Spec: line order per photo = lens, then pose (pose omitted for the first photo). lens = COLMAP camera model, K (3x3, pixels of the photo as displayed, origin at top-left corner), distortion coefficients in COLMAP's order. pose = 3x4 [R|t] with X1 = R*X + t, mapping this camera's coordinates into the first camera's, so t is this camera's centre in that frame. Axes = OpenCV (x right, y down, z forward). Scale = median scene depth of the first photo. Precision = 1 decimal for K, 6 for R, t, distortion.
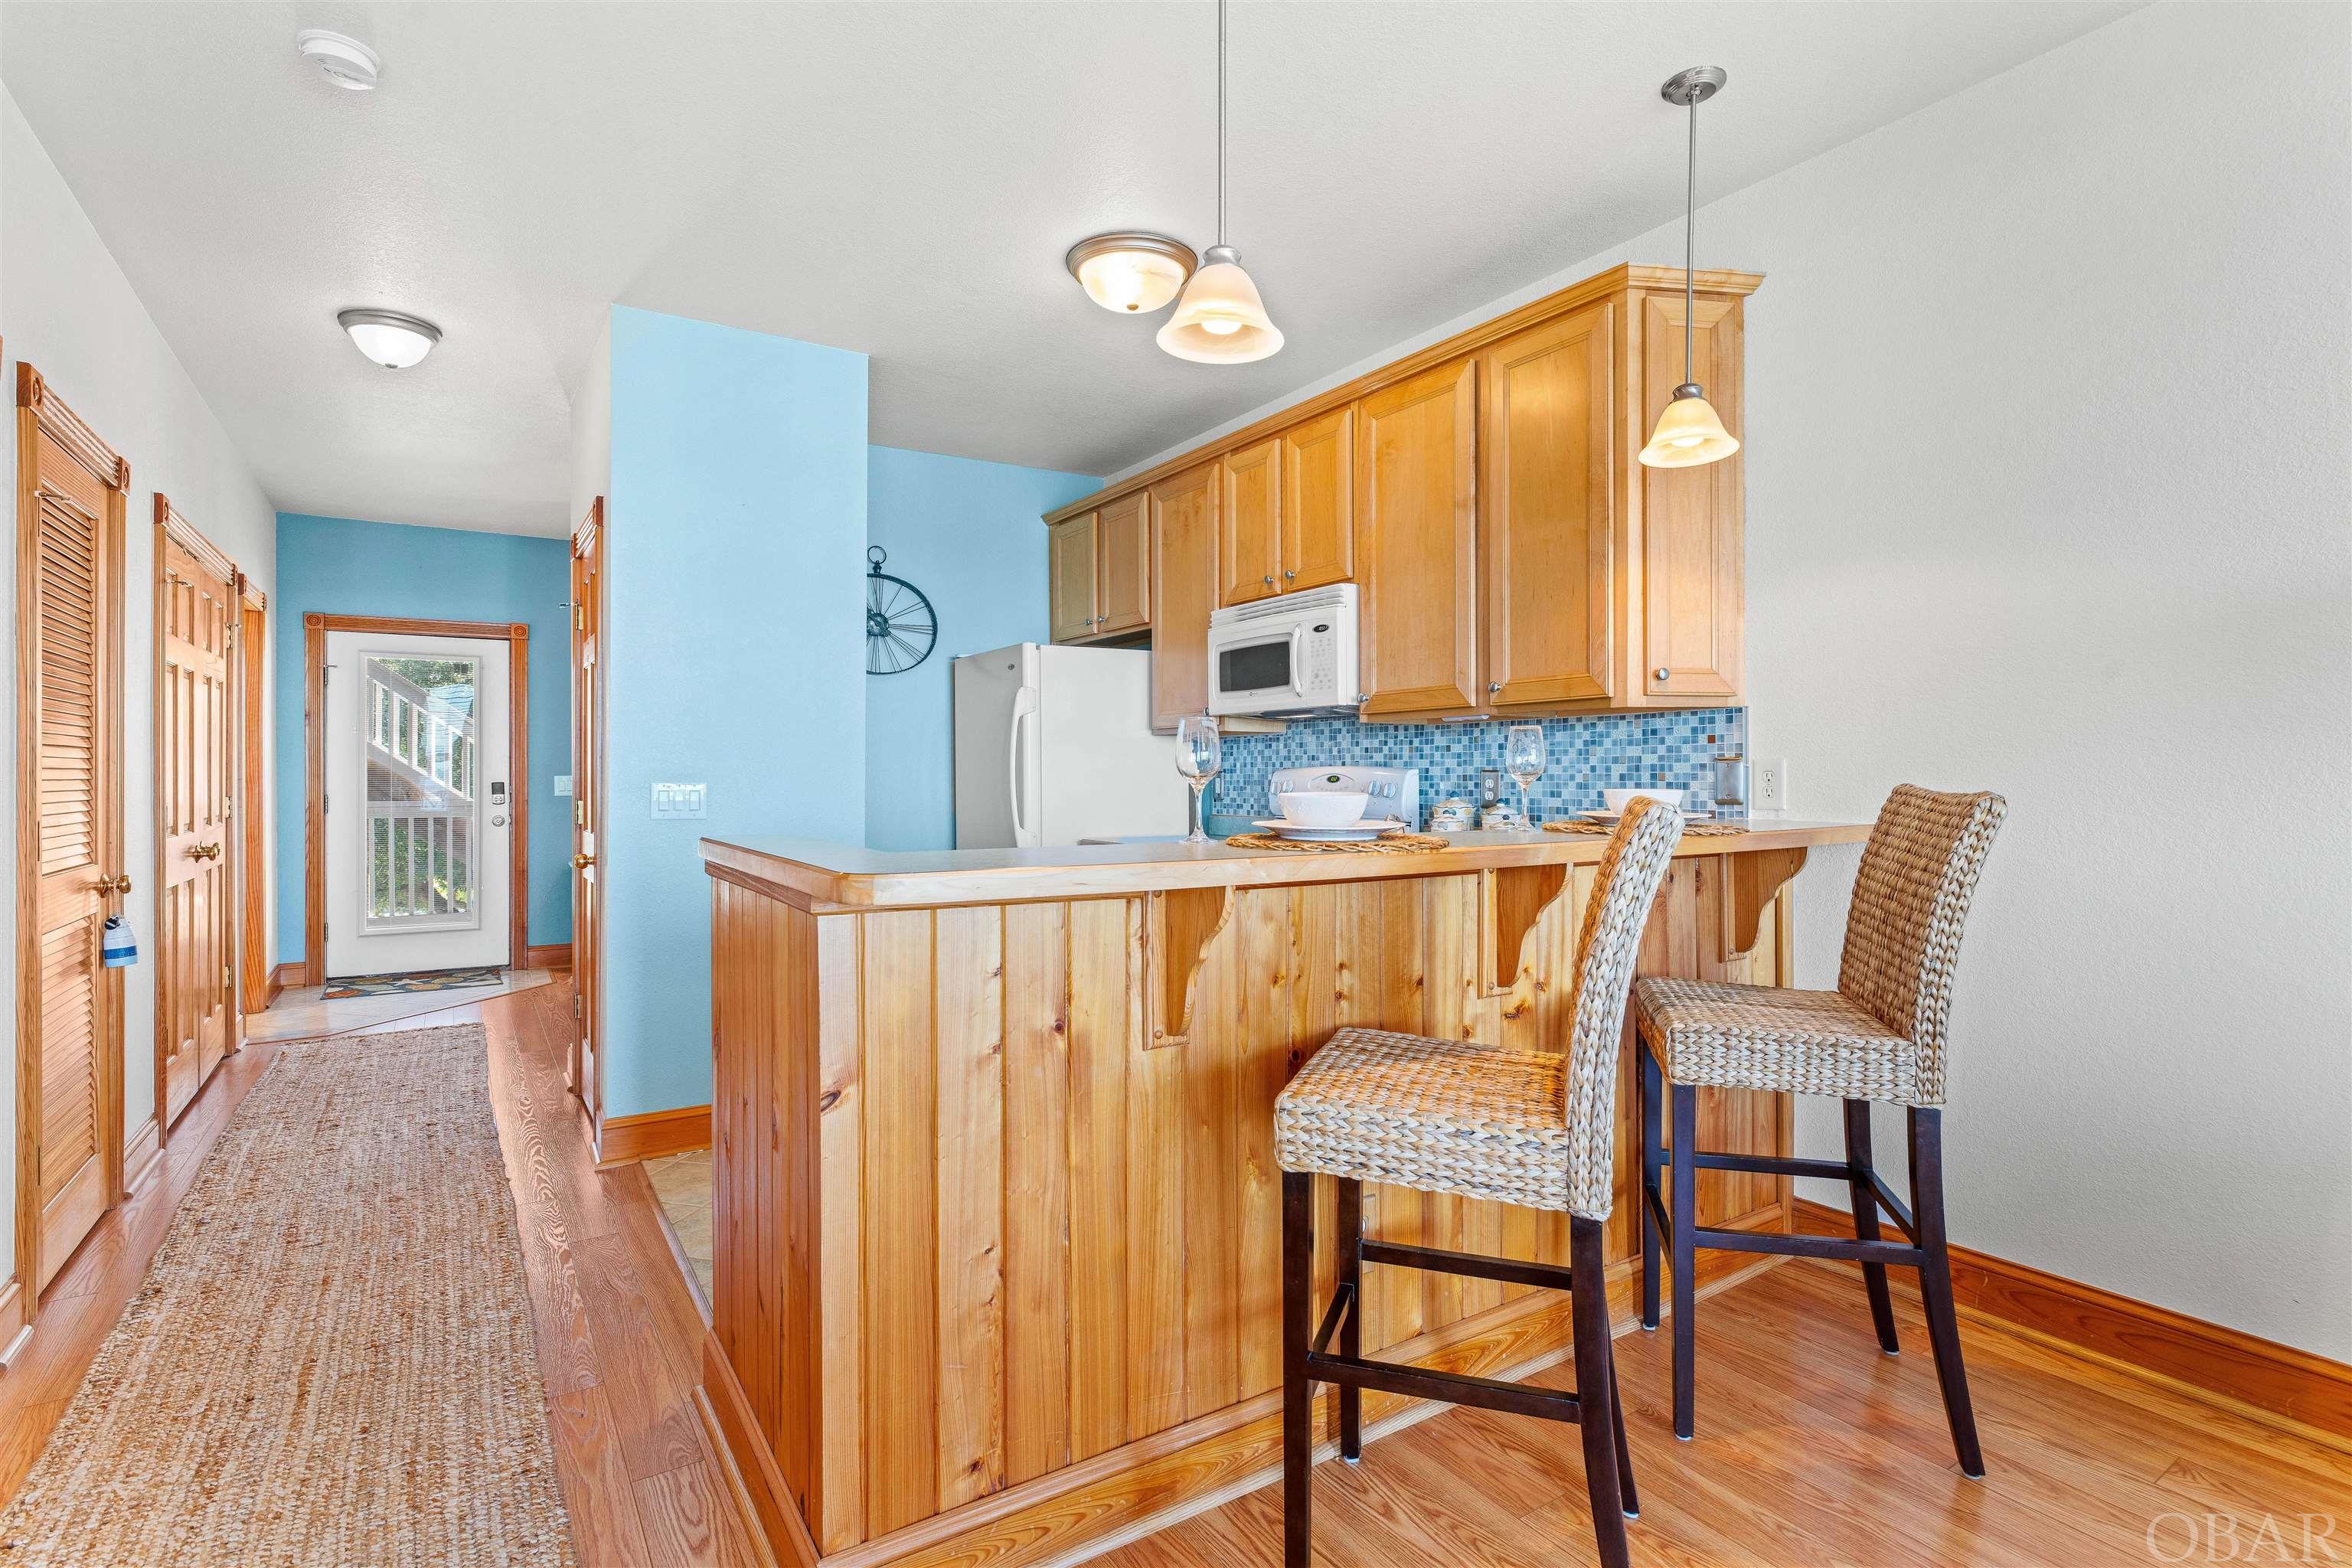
lens RADIAL K [[1149.2, 0, 1173.6], [0, 1149.2, 779.5], [0, 0, 1]] dist [-0.001973, -0.000209]
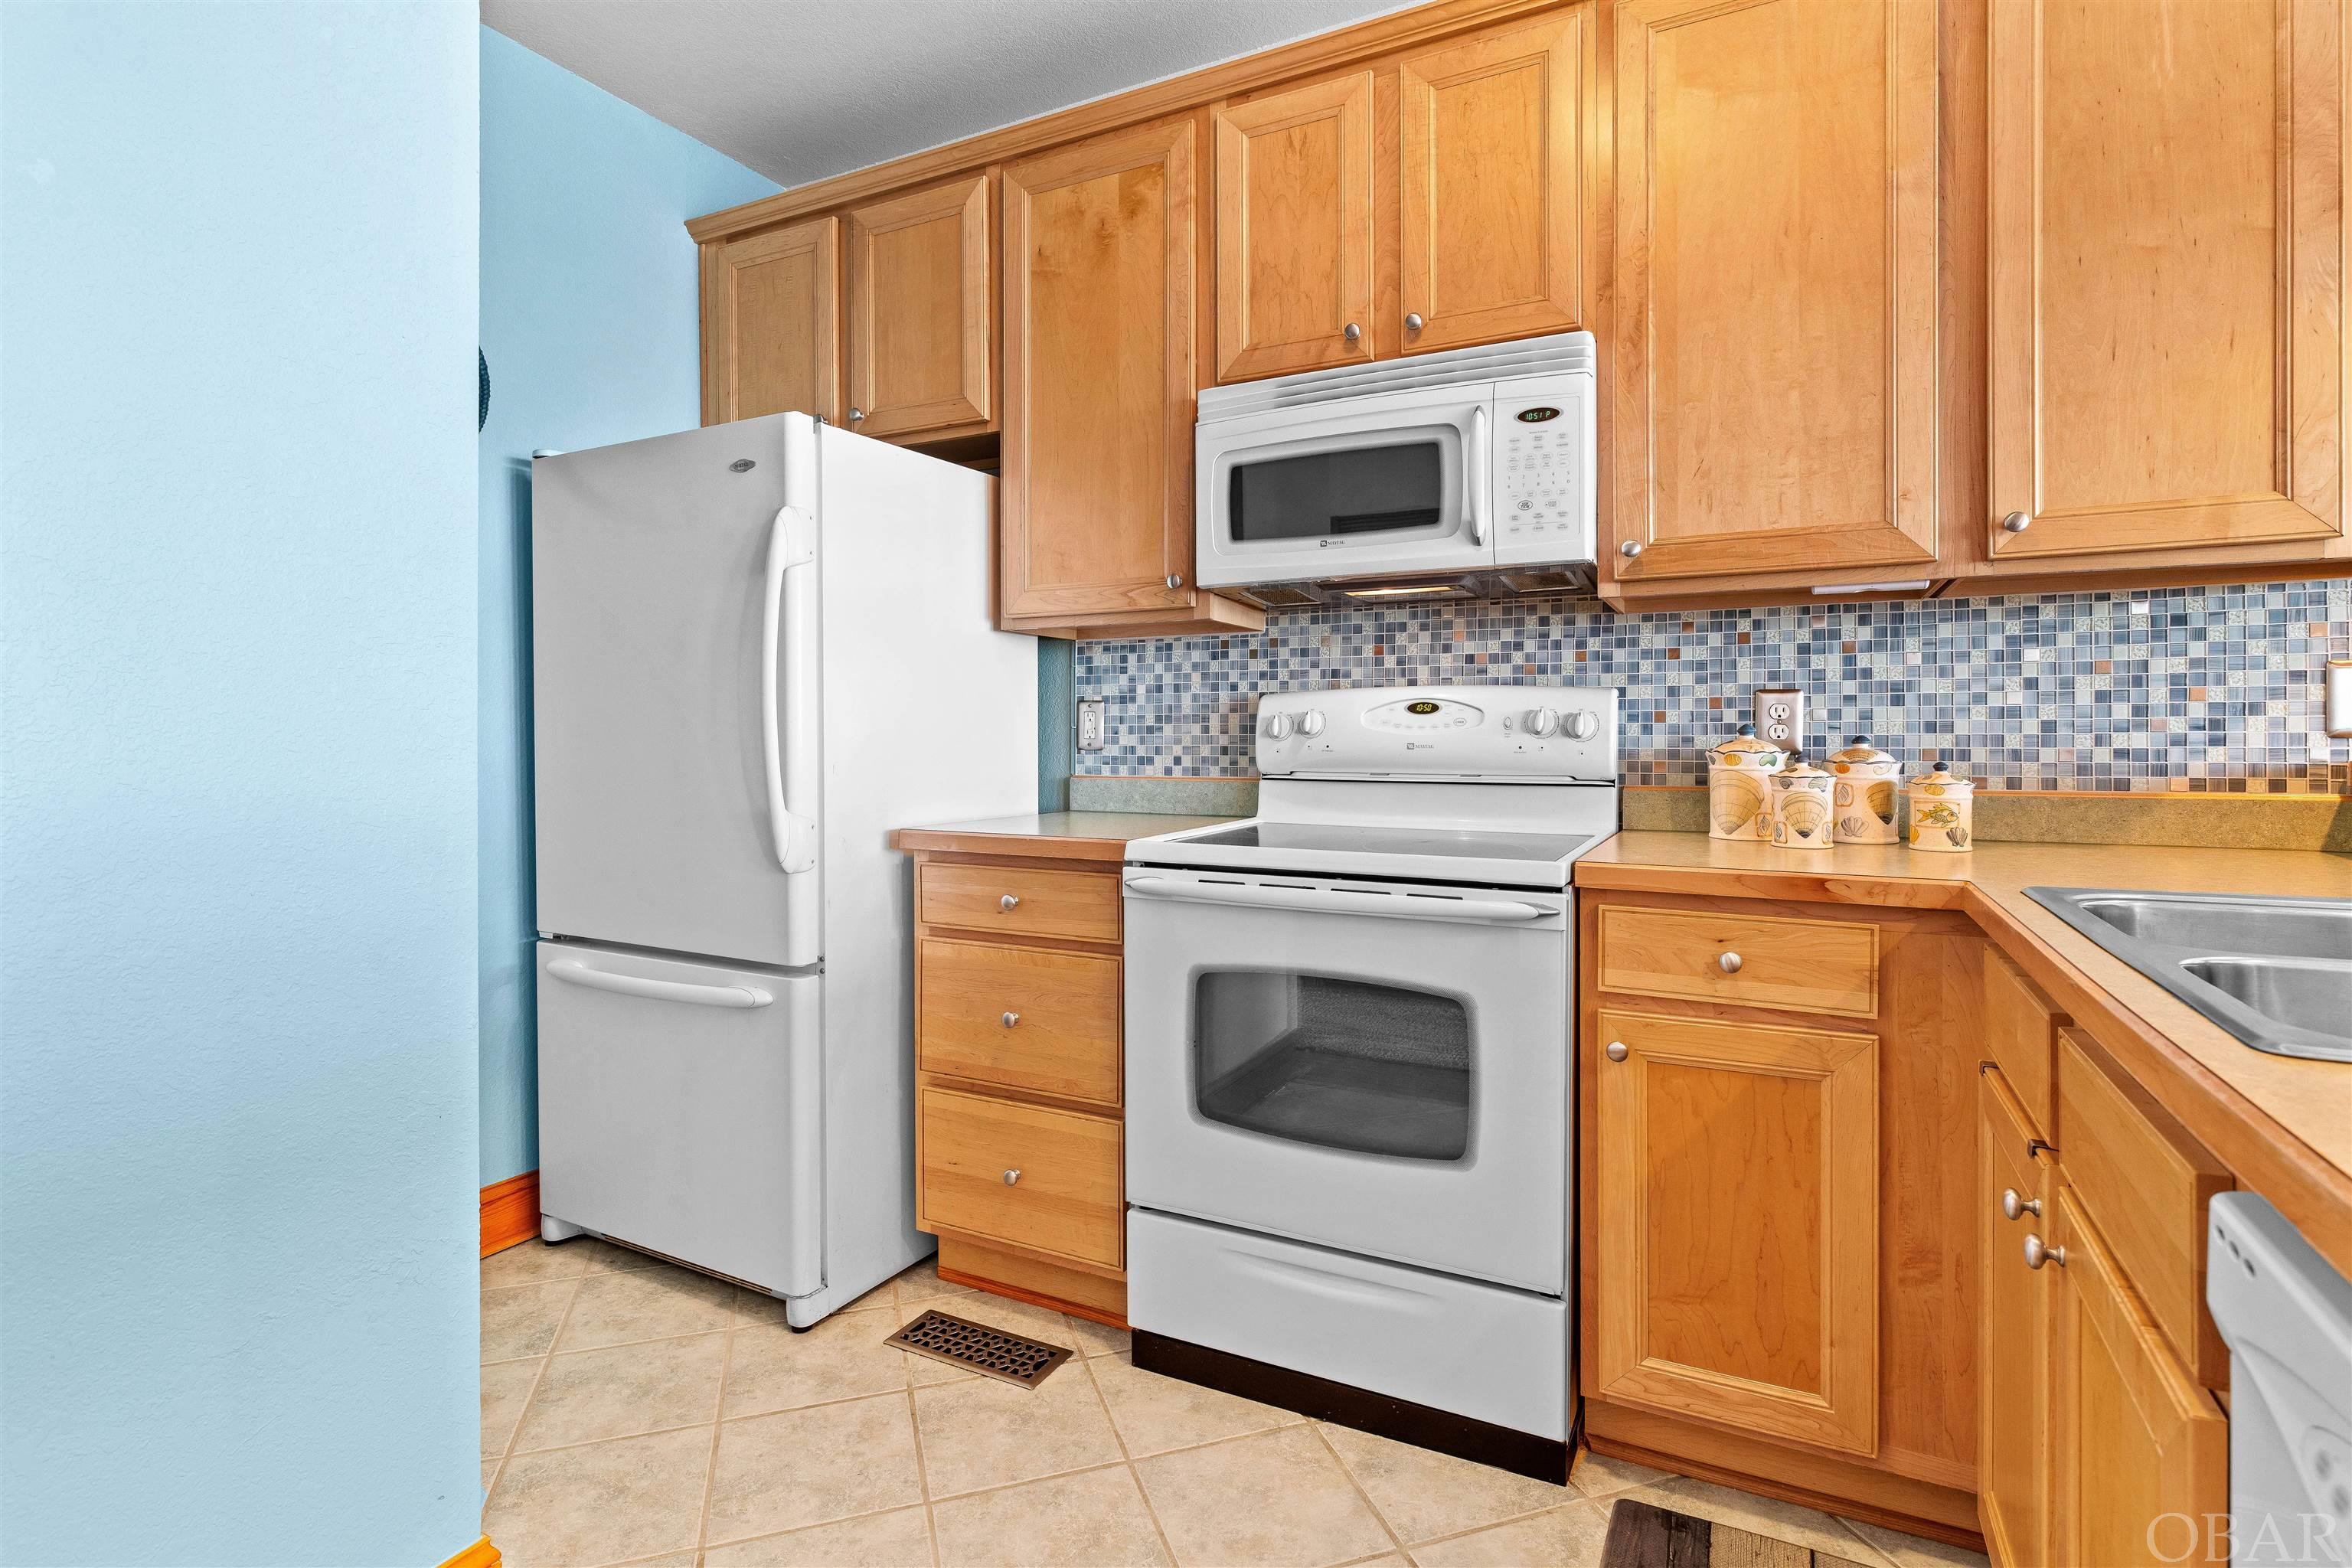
lens RADIAL K [[1158.4, 0, 1180.4], [0, 1158.4, 740.9], [0, 0, 1]] dist [0.000128, 0.000429]
pose [[0.861160, -0.000081, 0.508334, -0.276282], [0.001414, 0.999997, -0.002235, 0.018364], [-0.508332, 0.002643, 0.861157, 0.613224]]
